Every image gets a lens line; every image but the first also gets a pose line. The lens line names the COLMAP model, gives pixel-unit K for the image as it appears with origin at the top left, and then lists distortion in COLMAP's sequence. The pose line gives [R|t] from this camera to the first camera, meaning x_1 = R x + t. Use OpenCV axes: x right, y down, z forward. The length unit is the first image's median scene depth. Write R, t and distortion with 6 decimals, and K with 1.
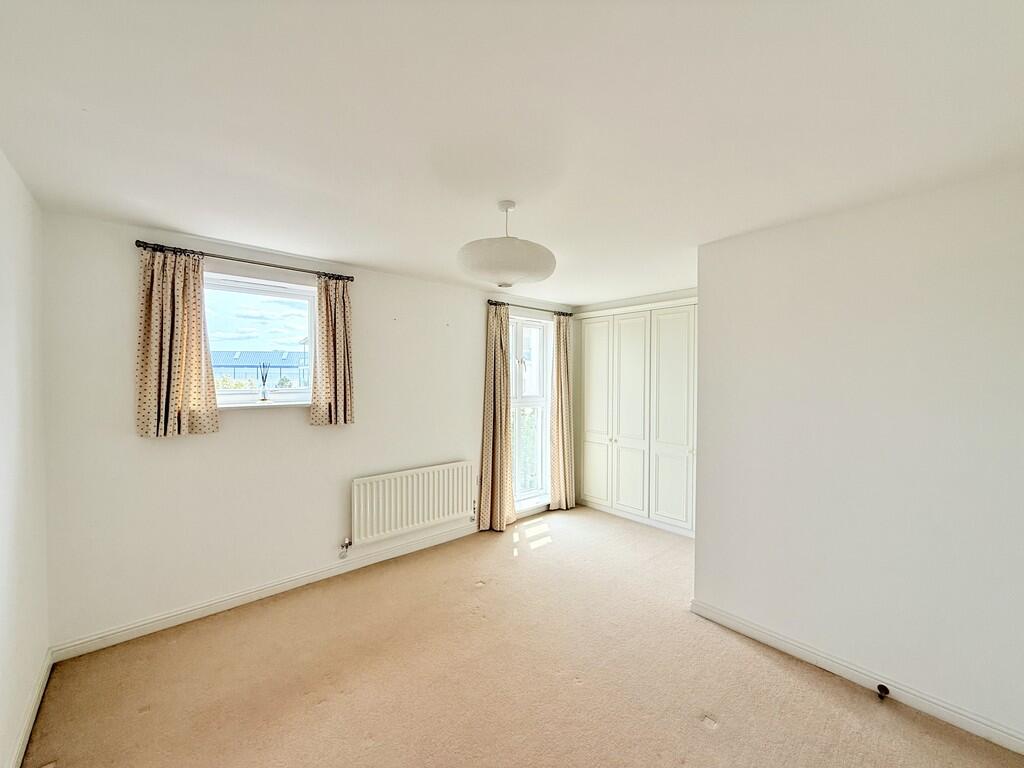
lens RADIAL K [[407.2, 0, 512.0], [0, 407.2, 384.0], [0, 0, 1]] dist [-0.000931, -0.000243]
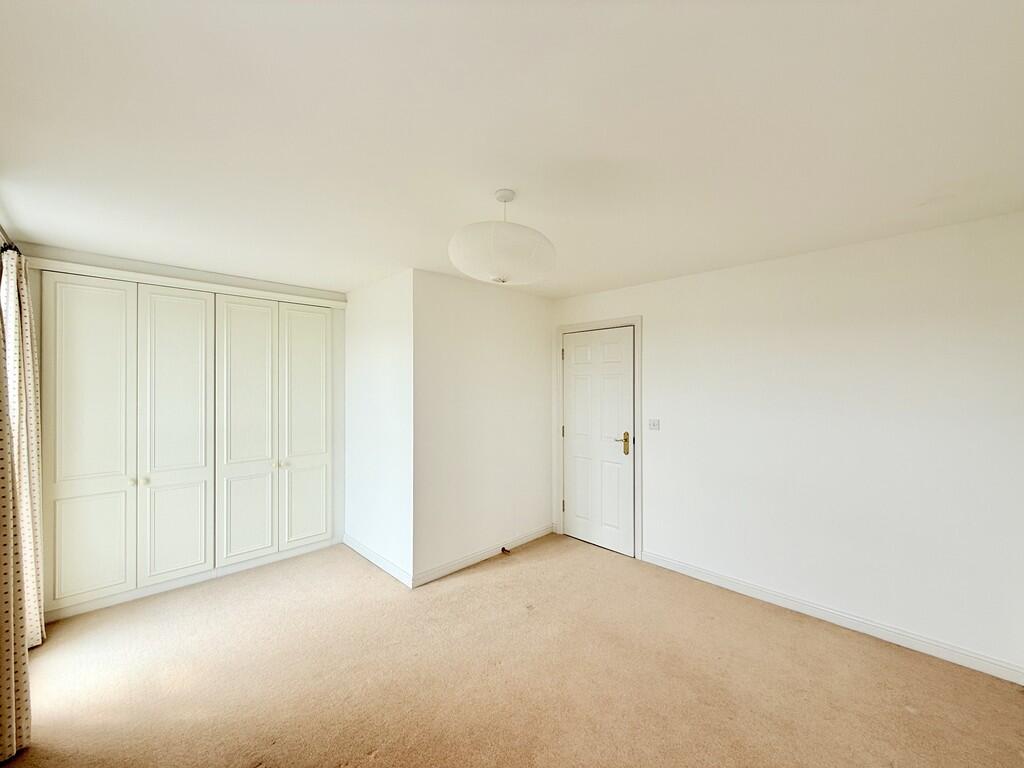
lens RADIAL K [[407.2, 0, 512.0], [0, 407.2, 384.0], [0, 0, 1]] dist [-0.000931, -0.000243]
pose [[-0.051818, -0.006660, 0.998634, -0.457660], [0.013542, 0.999881, 0.007371, -0.010093], [-0.998565, 0.013905, -0.051722, 0.505030]]
